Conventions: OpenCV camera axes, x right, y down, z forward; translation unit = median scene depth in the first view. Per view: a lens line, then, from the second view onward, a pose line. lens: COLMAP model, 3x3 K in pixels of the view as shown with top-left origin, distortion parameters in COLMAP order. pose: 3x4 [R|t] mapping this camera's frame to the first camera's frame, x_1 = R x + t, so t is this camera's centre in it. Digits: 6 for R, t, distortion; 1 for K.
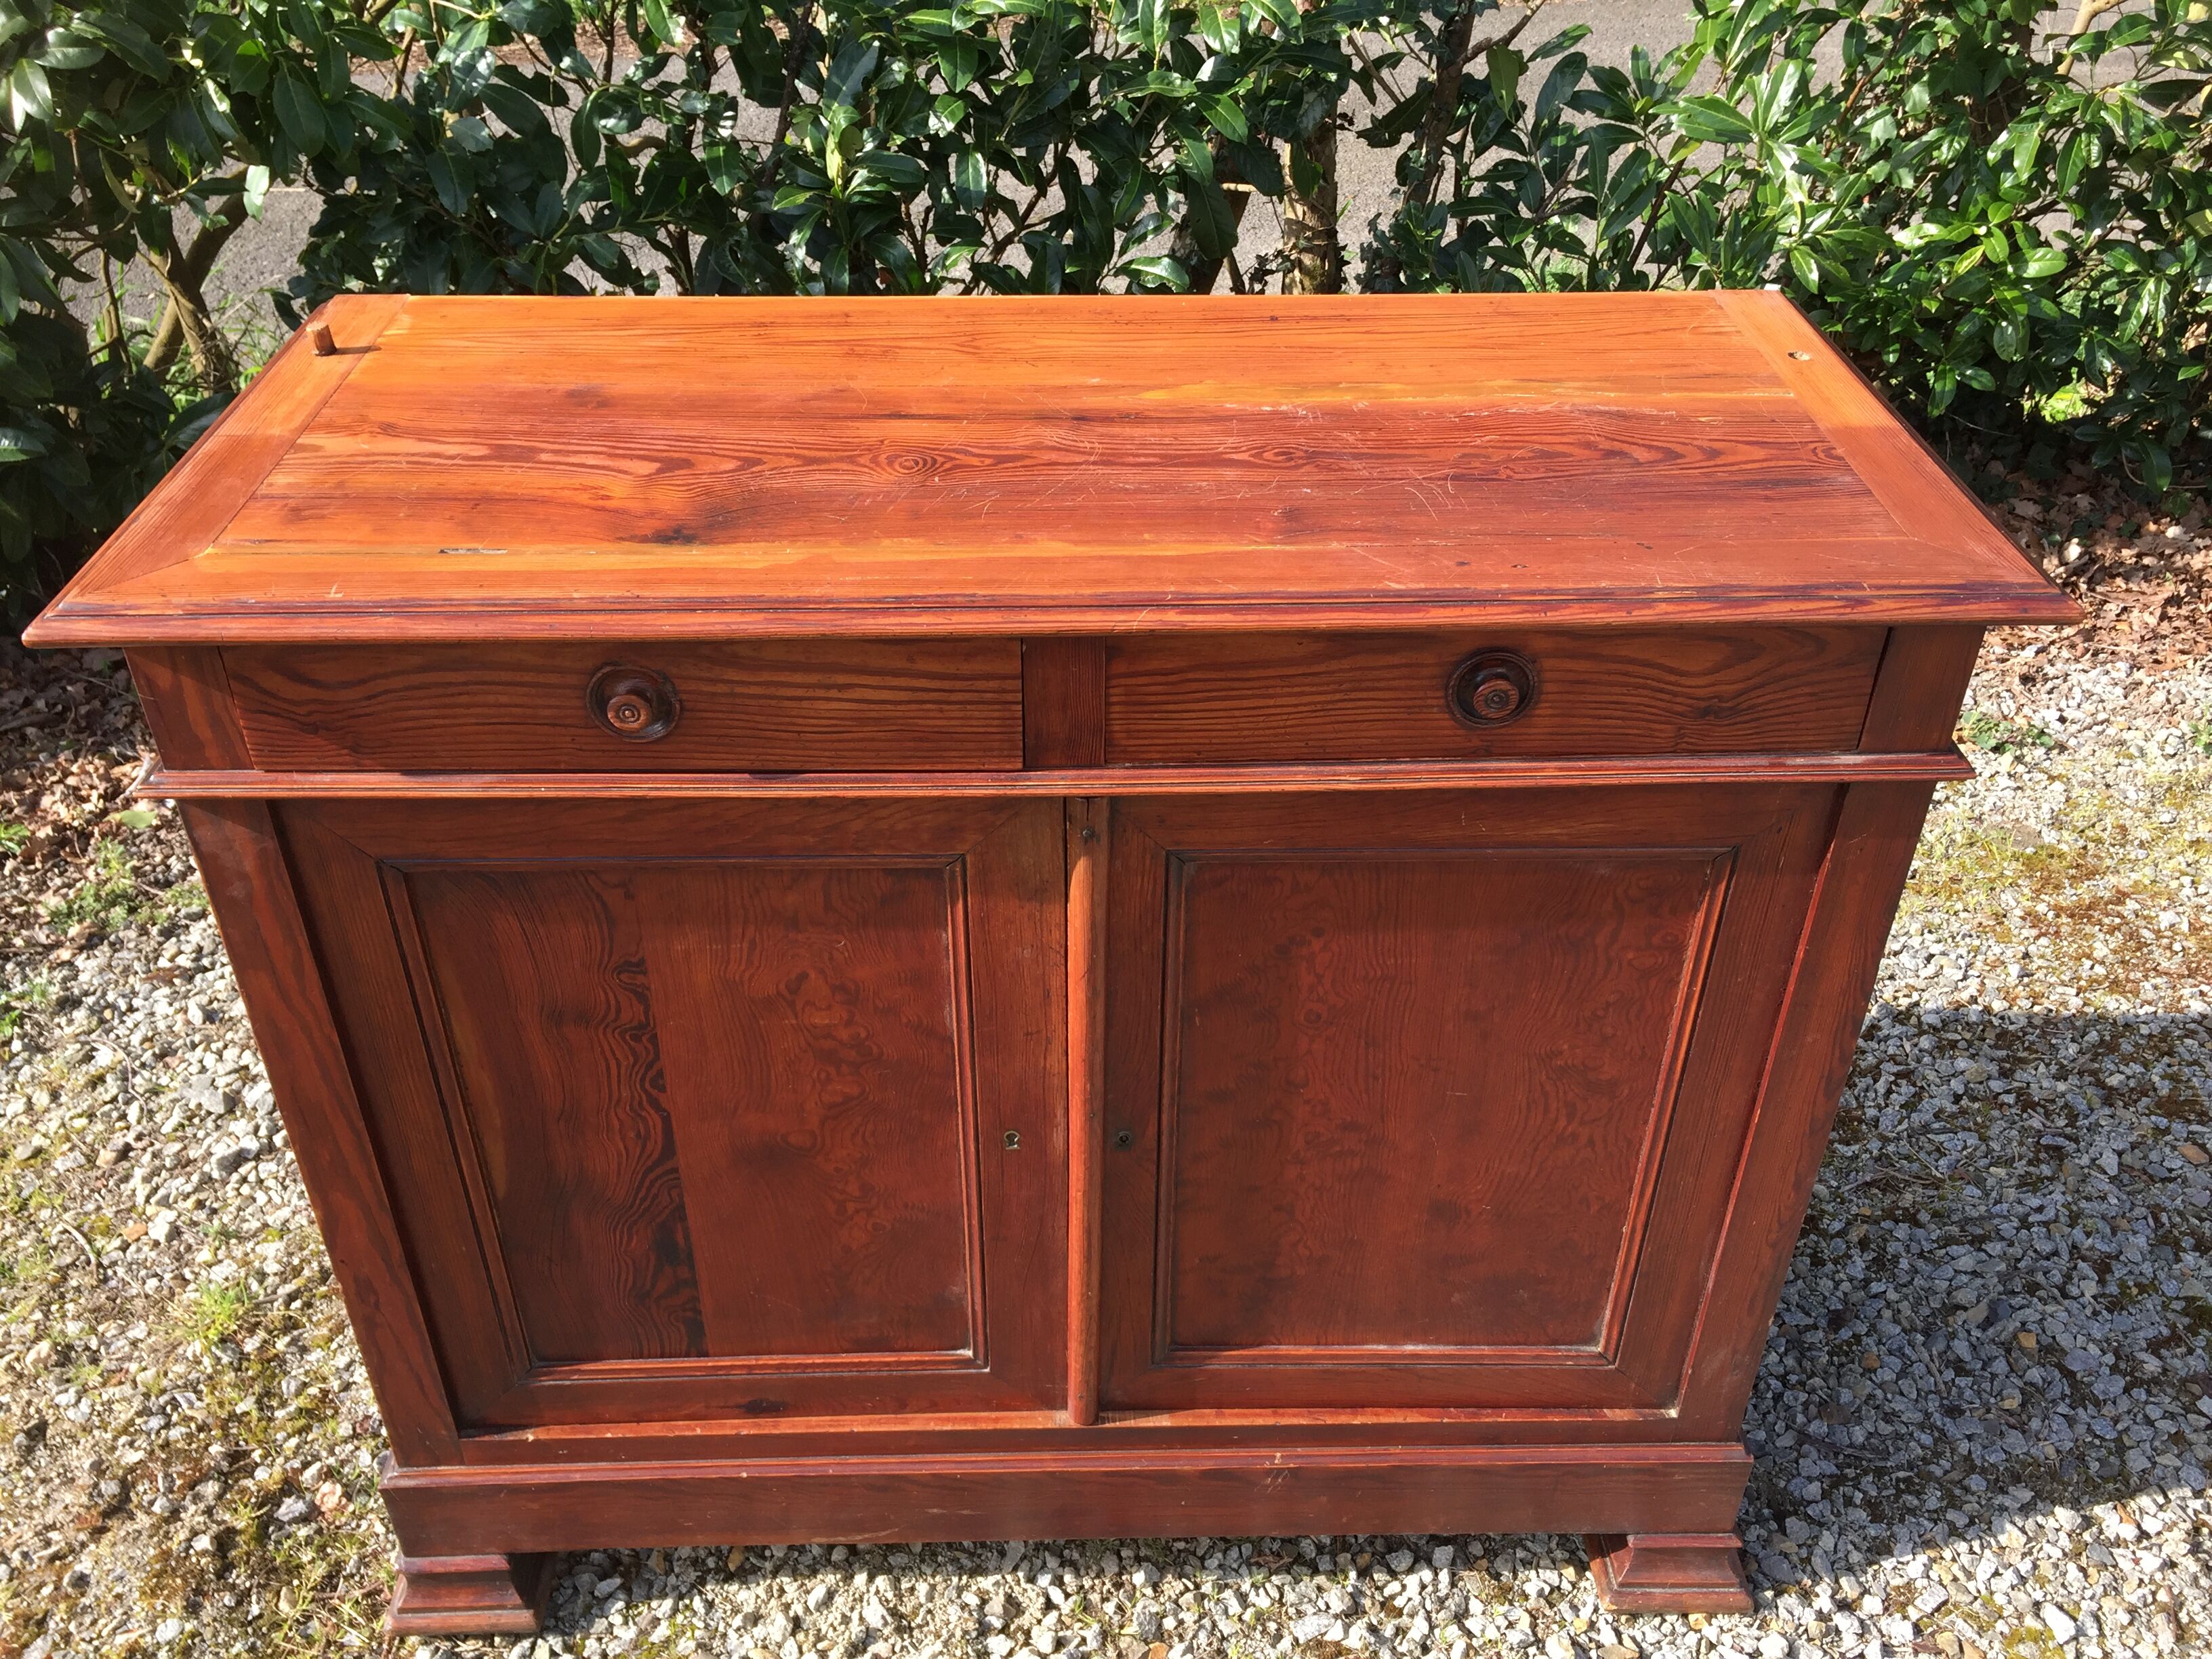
lens RADIAL K [[1894.7, 0, 1116.3], [0, 1894.7, 823.3], [0, 0, 1]] dist [0.078589, -0.098799]
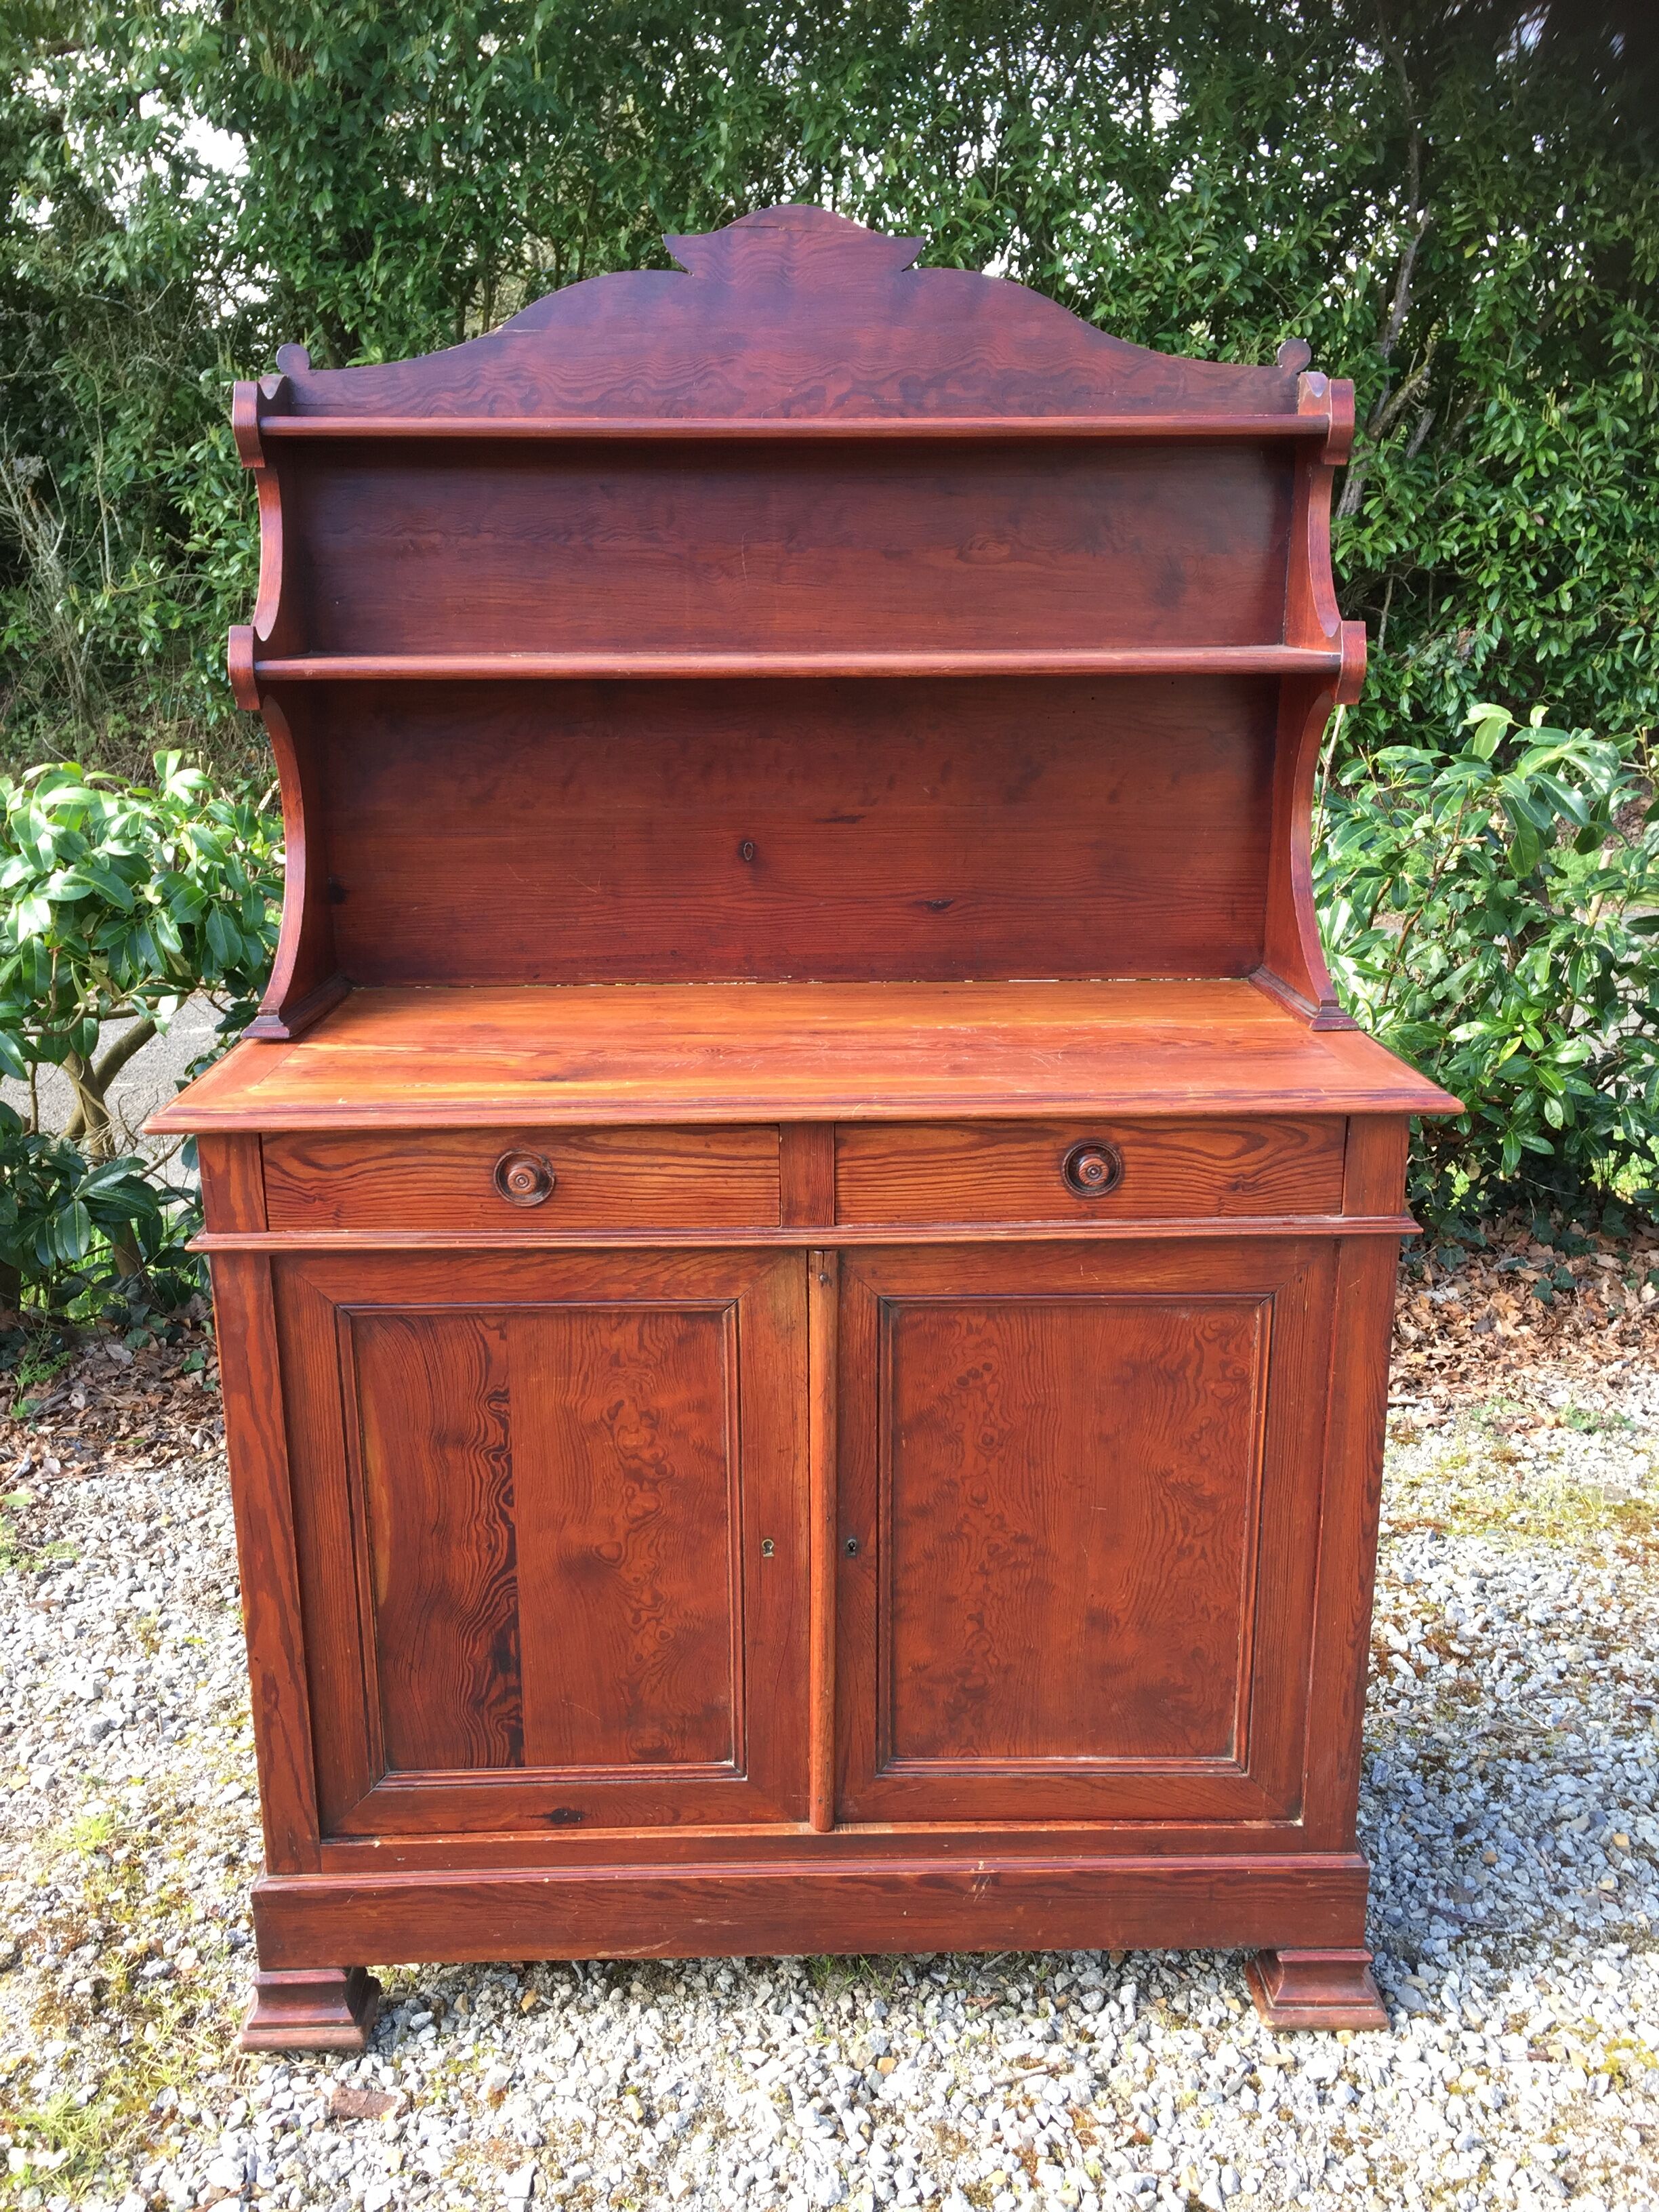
lens RADIAL K [[1894.7, 0, 827.6], [0, 1894.7, 1109.1], [0, 0, 1]] dist [0.078589, -0.098799]
pose [[0.999915, -0.012162, -0.004777, -0.002089], [0.009906, 0.943996, -0.329808, 0.261504], [0.008521, 0.329732, 0.944036, -0.300856]]
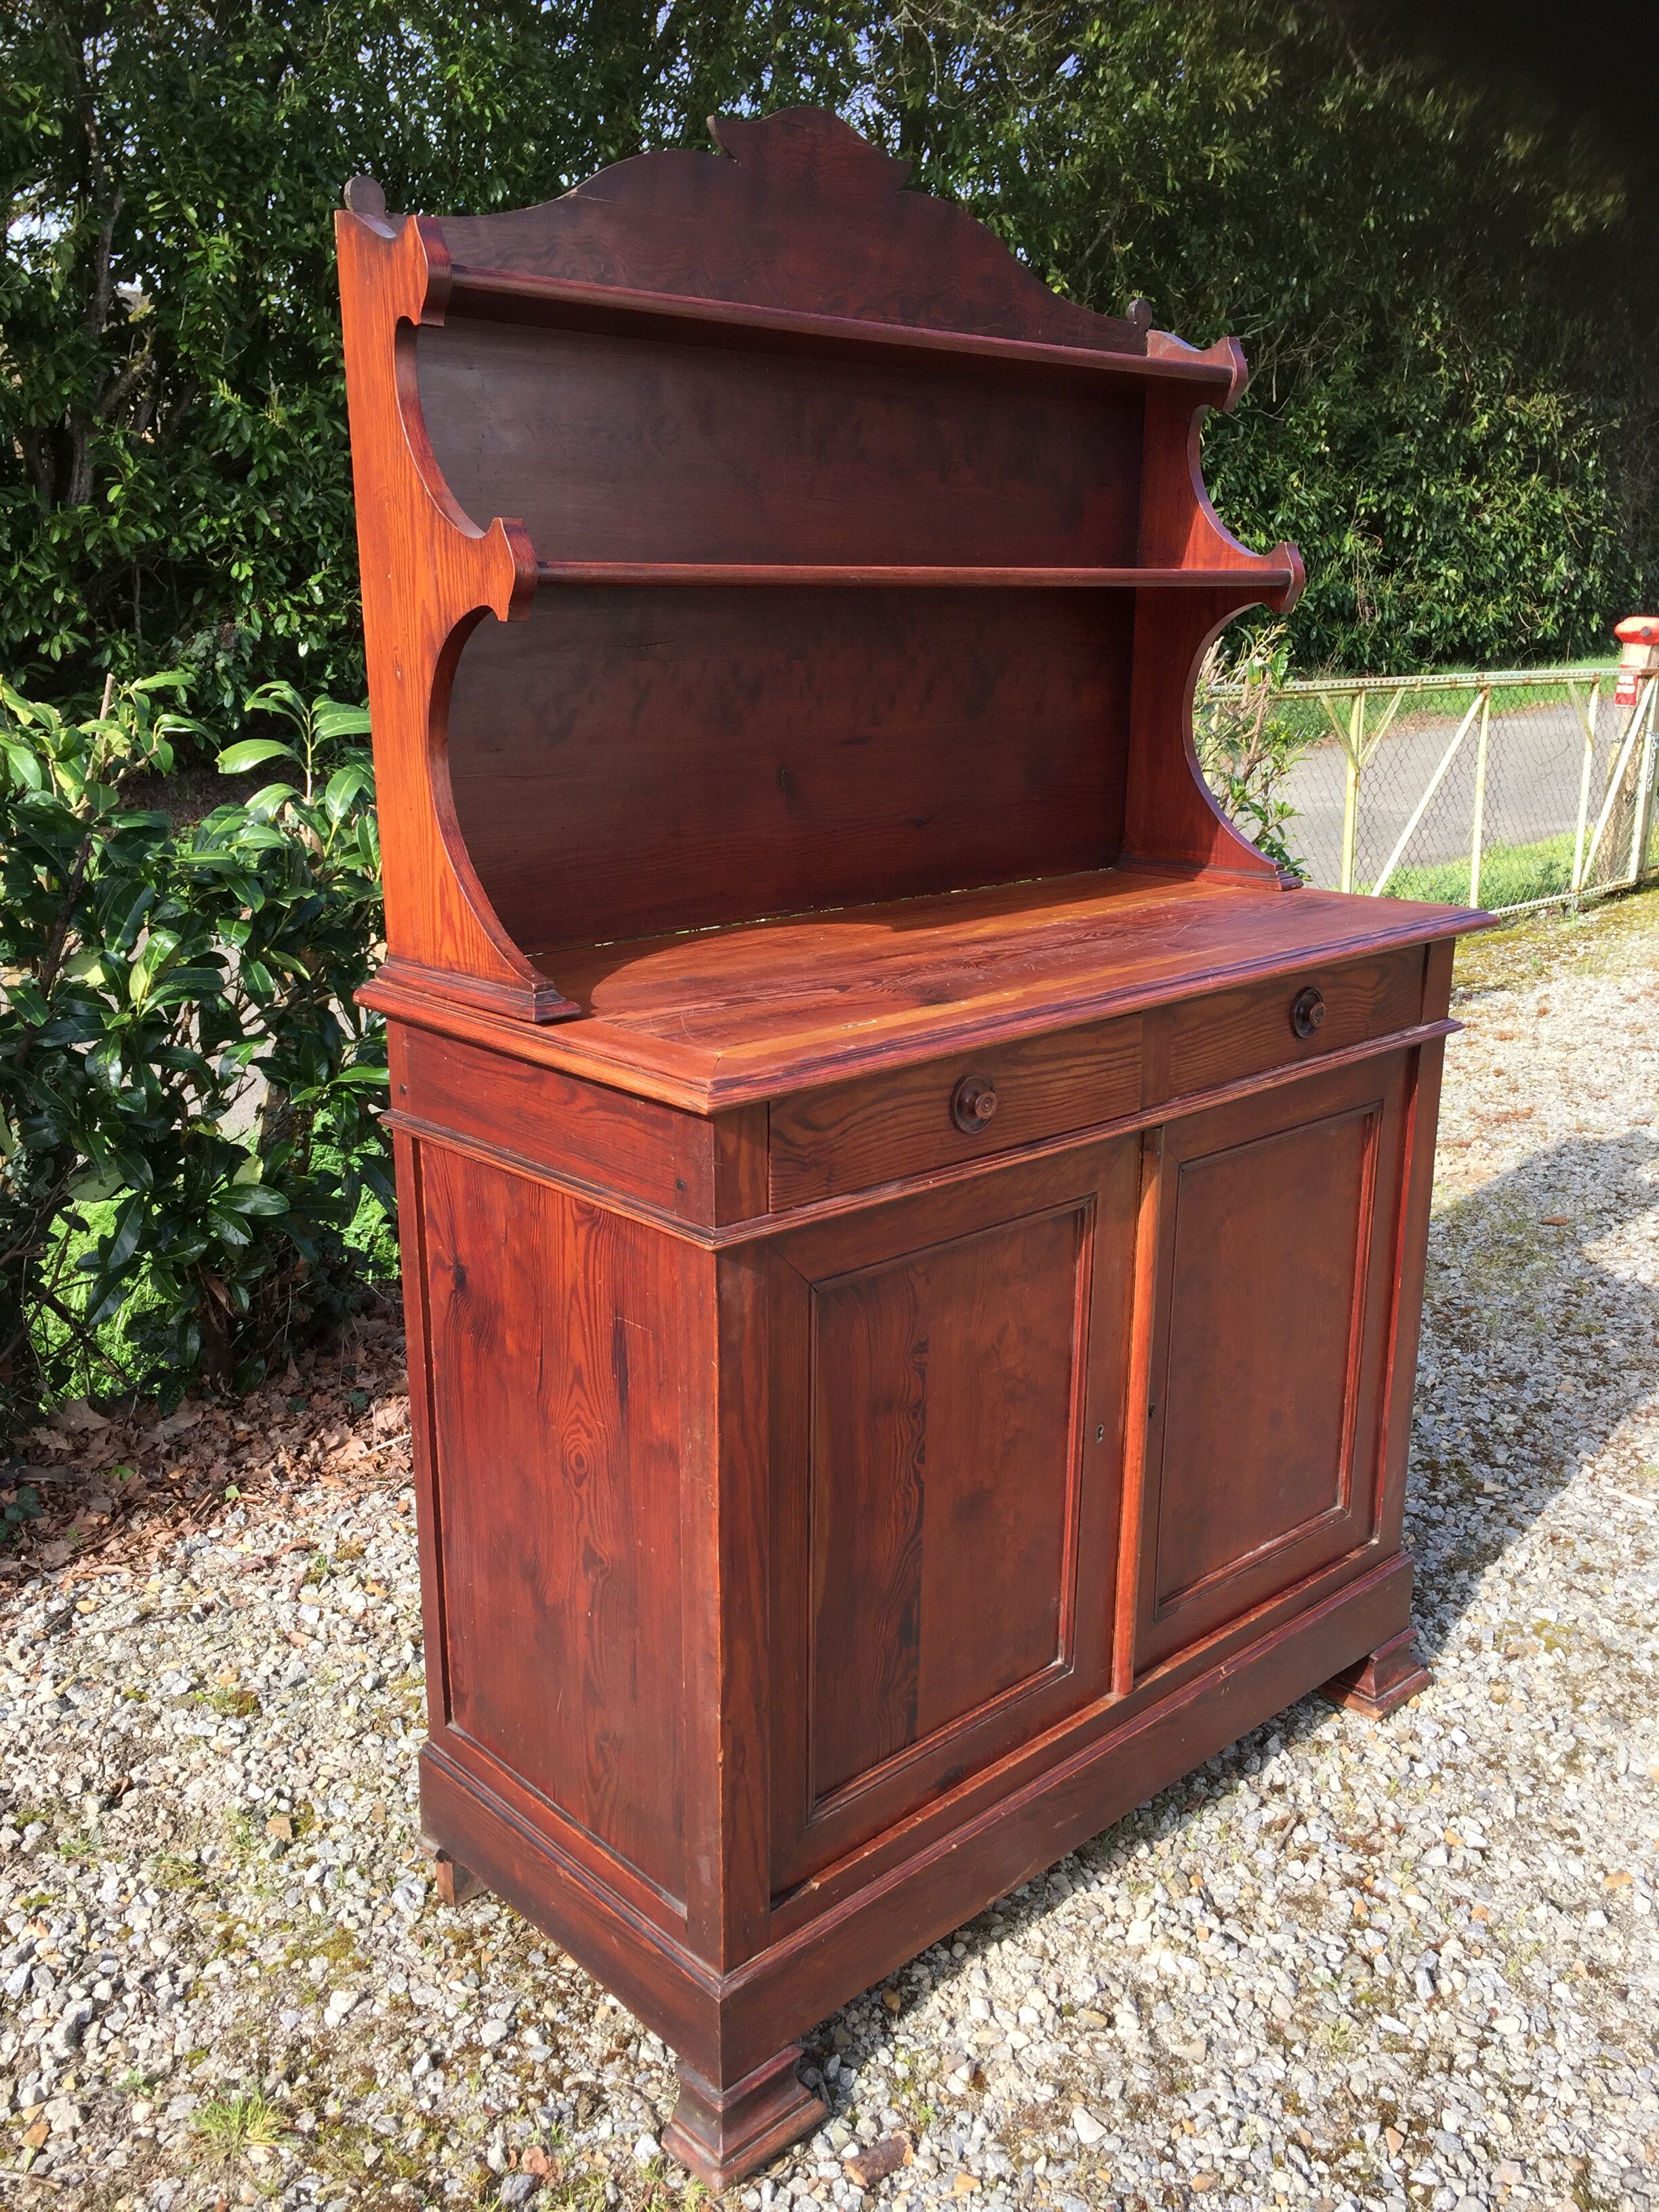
lens RADIAL K [[1894.7, 0, 842.7], [0, 1894.7, 1107.1], [0, 0, 1]] dist [0.078589, -0.098799]
pose [[0.745793, -0.180942, 0.641134, -0.853261], [0.382256, 0.904437, -0.189403, 0.117989], [-0.545595, 0.386333, 0.743689, -0.008655]]
